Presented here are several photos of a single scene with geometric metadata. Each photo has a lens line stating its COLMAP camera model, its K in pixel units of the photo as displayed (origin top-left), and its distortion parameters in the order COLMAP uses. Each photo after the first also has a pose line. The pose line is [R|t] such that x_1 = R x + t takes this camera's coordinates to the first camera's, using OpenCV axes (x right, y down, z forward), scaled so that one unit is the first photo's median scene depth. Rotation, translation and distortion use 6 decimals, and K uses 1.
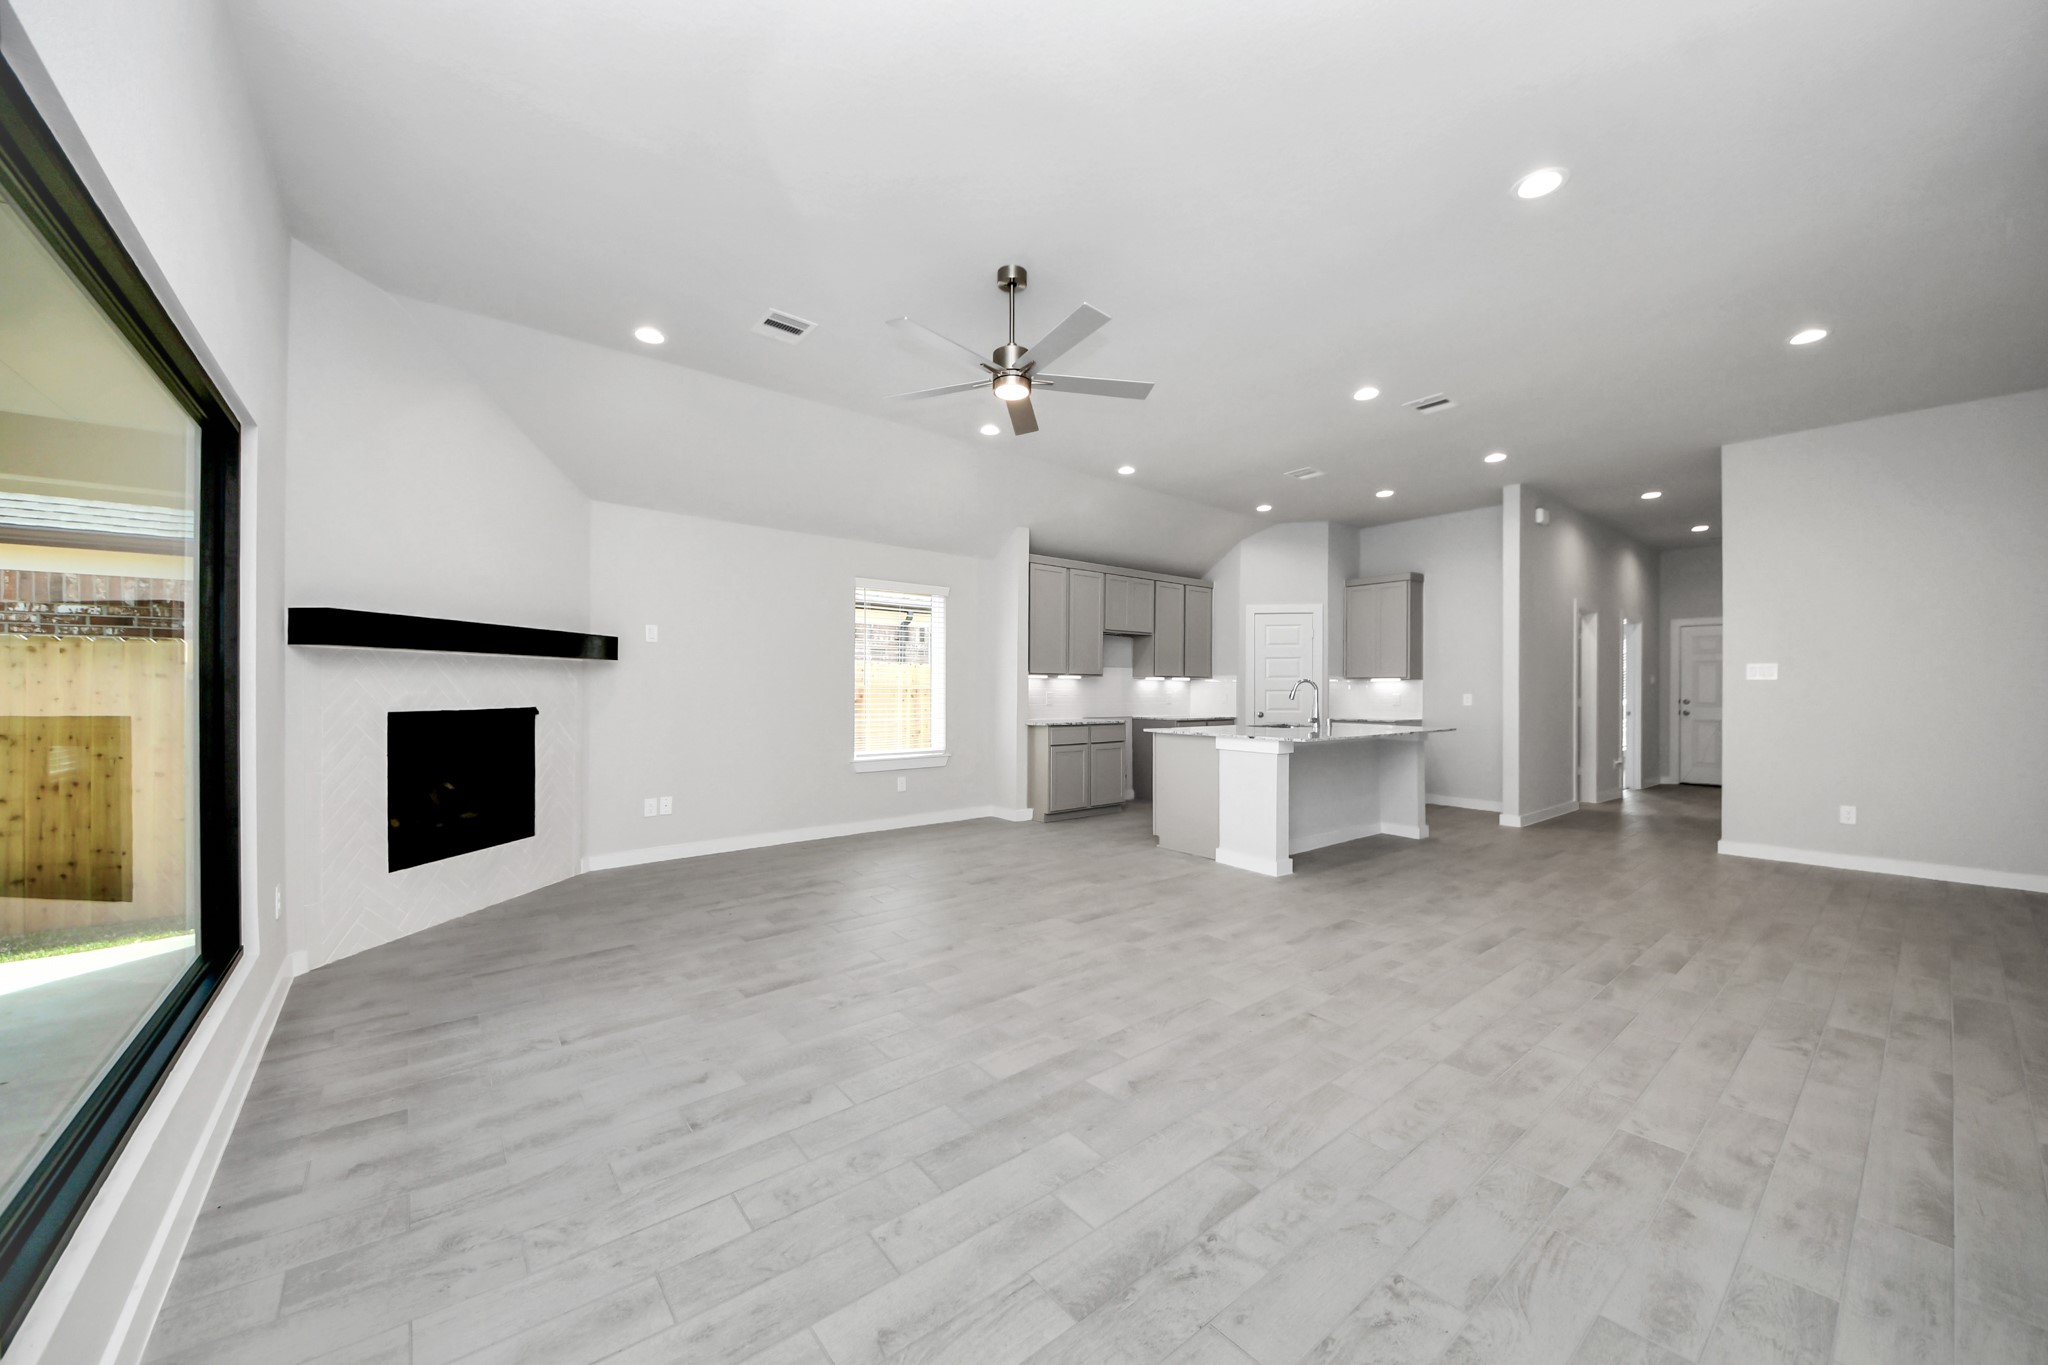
lens RADIAL K [[749.3, 0, 1029.0], [0, 749.3, 686.7], [0, 0, 1]] dist [0.045613, -0.022054]
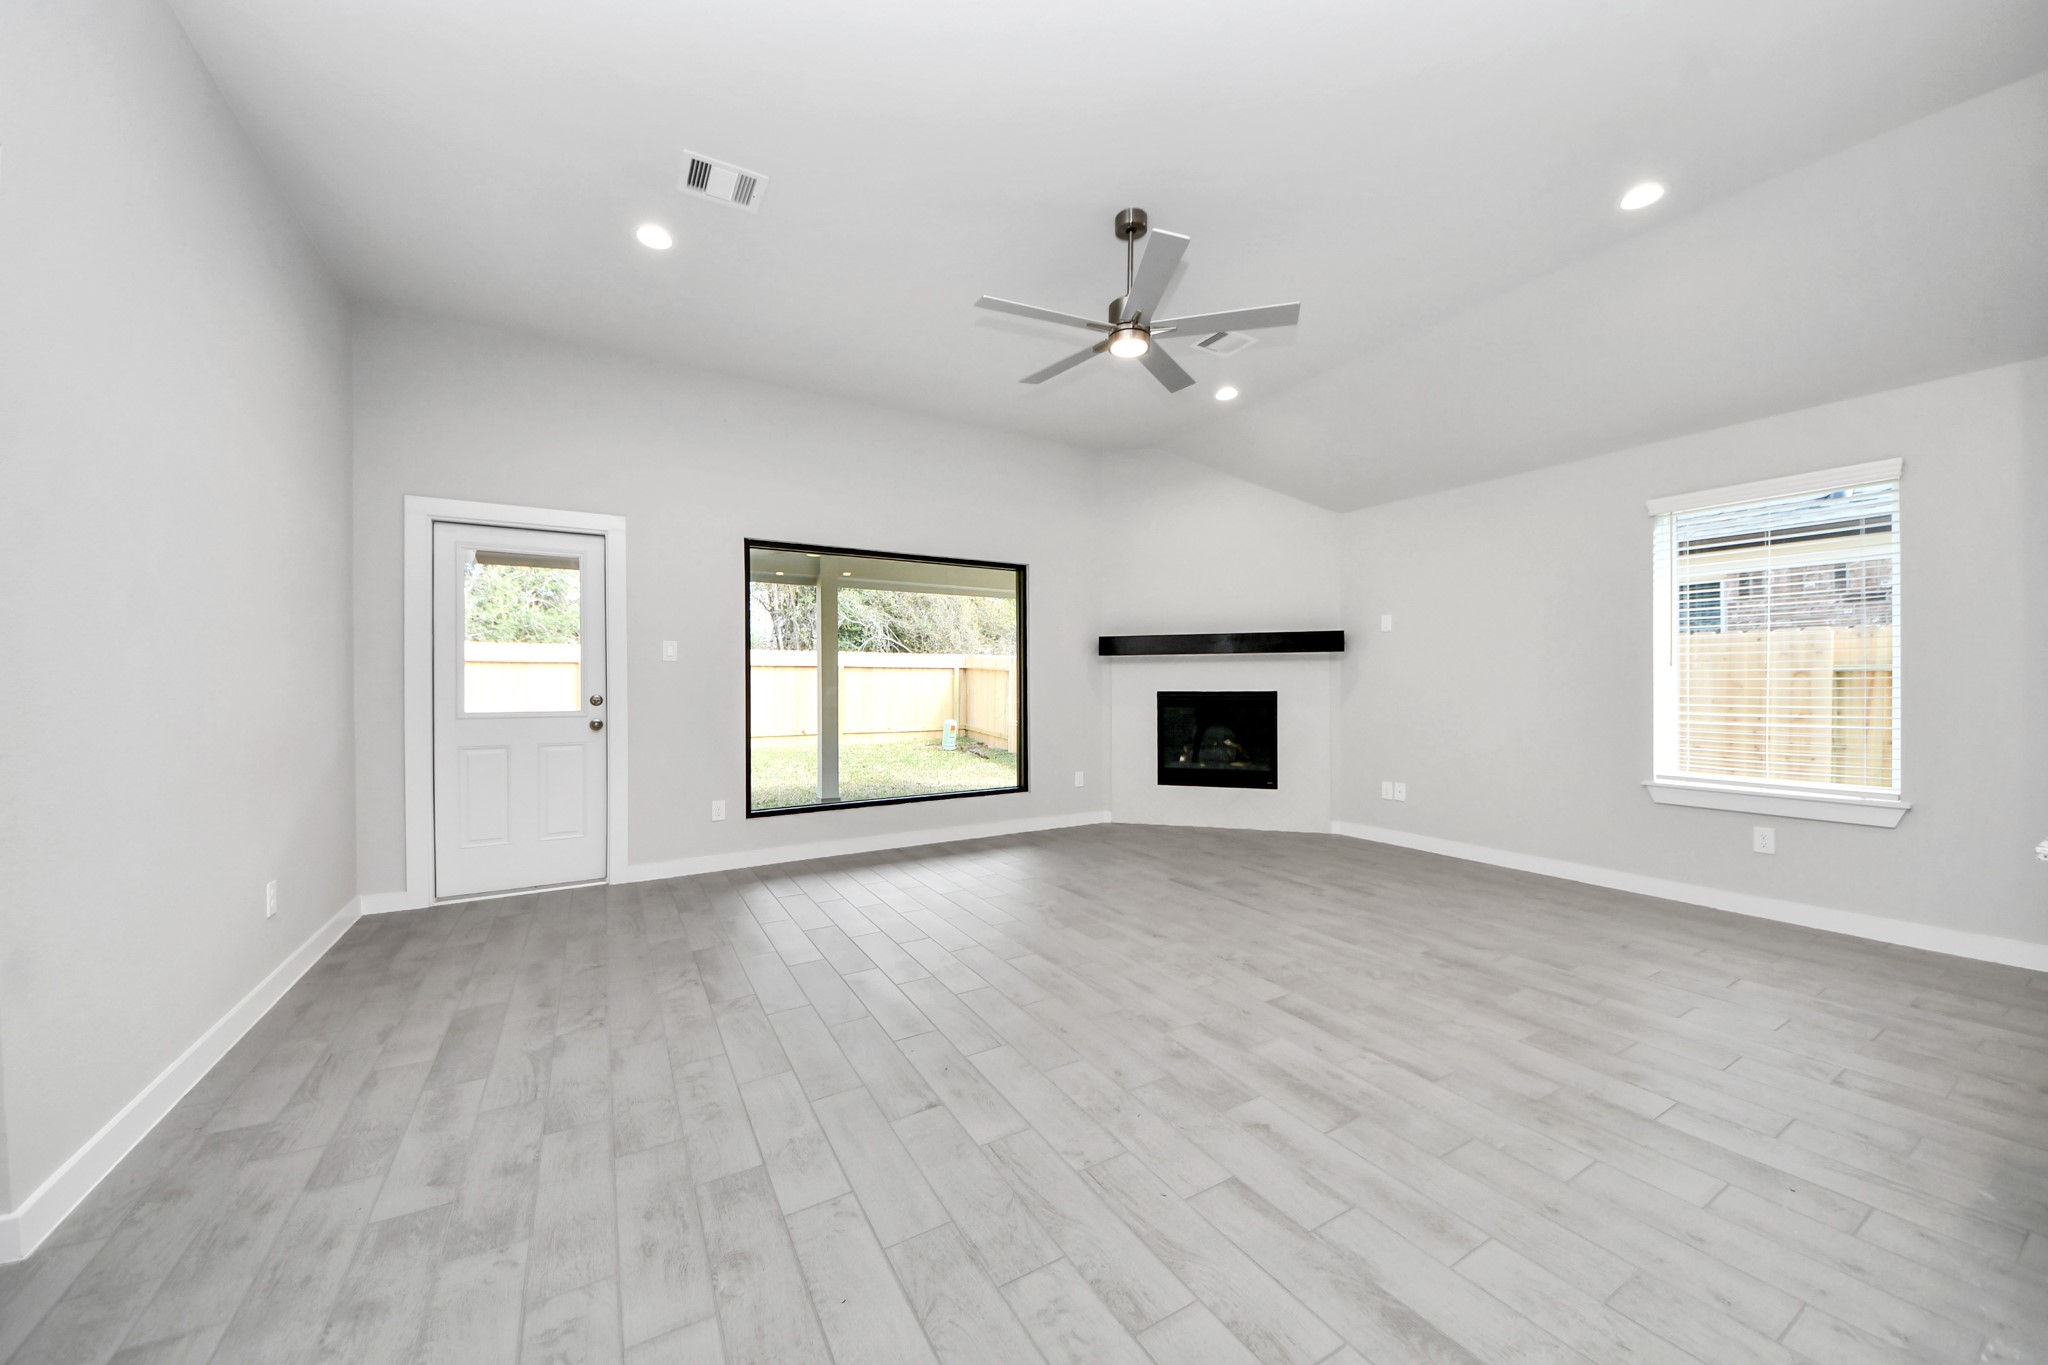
lens RADIAL K [[749.3, 0, 1029.0], [0, 749.3, 686.7], [0, 0, 1]] dist [0.045613, -0.022054]
pose [[-0.173722, -0.002670, -0.984791, 0.954045], [0.002931, 0.999990, -0.003228, 0.028662], [0.984790, -0.003447, -0.173713, 1.081004]]
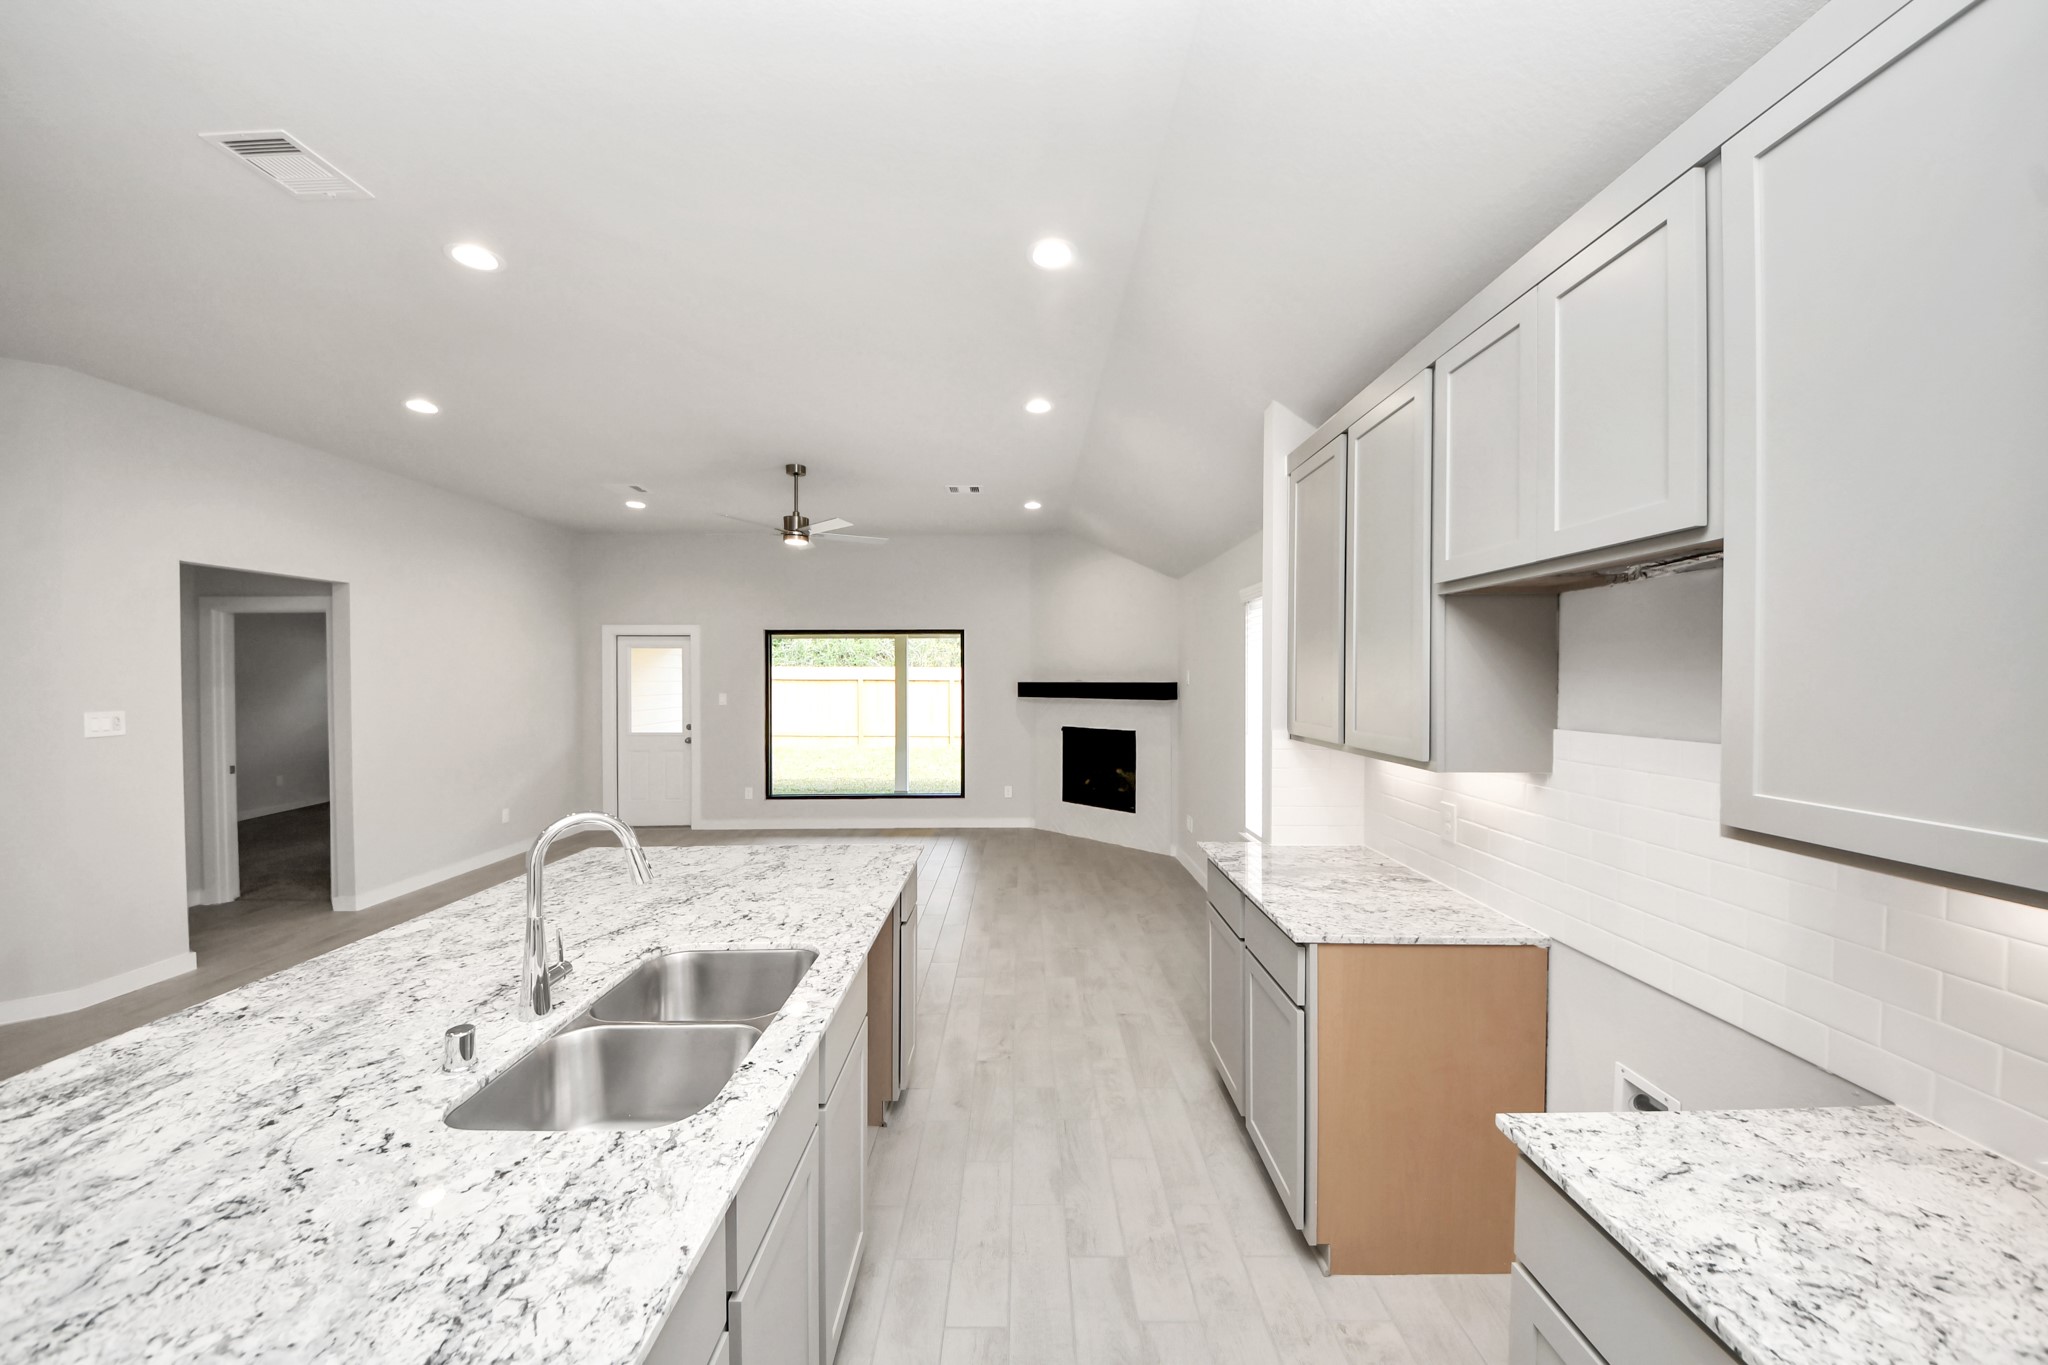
lens RADIAL K [[749.3, 0, 1029.0], [0, 749.3, 686.7], [0, 0, 1]] dist [0.045613, -0.022054]
pose [[-0.650457, 0.002754, -0.759538, 0.893999], [-0.003750, 0.999970, 0.006837, -0.100724], [0.759534, 0.007296, -0.650427, 2.468689]]
